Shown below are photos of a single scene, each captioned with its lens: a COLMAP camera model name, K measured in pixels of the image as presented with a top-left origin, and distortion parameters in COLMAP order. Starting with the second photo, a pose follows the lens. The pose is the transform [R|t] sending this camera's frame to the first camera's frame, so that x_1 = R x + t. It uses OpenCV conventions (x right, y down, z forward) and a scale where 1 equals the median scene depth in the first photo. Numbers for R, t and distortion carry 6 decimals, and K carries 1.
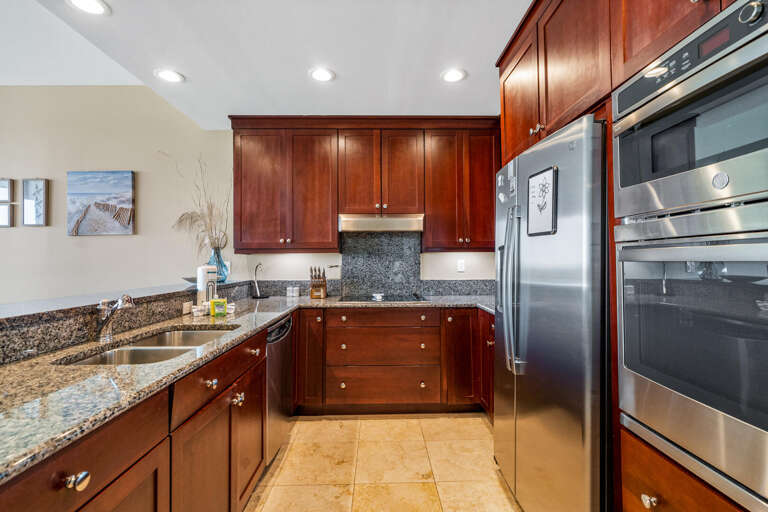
lens RADIAL K [[329.1, 0, 384.0], [0, 329.1, 256.0], [0, 0, 1]] dist [-0.000353, -0.000015]
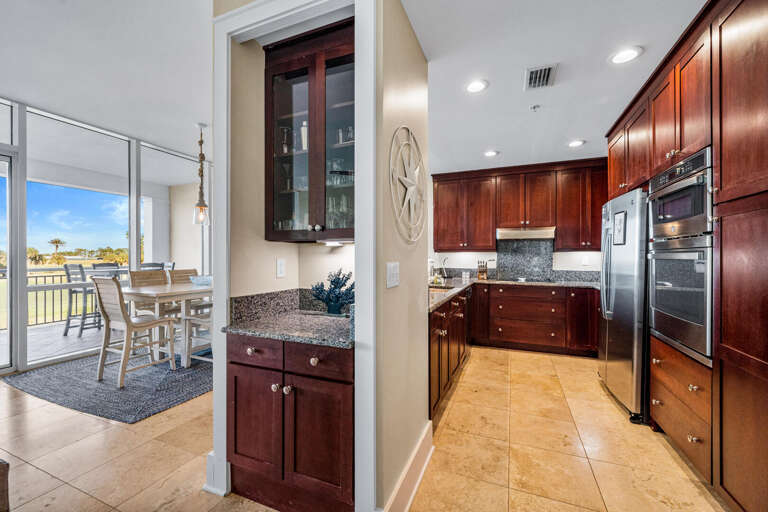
lens RADIAL K [[309.5, 0, 384.0], [0, 309.5, 256.0], [0, 0, 1]] dist [-0.000027, 0.000018]
pose [[0.916370, 0.007742, -0.400258, -0.032655], [-0.001765, 0.999881, 0.015298, -0.012462], [0.400329, -0.013312, 0.916275, -0.646177]]
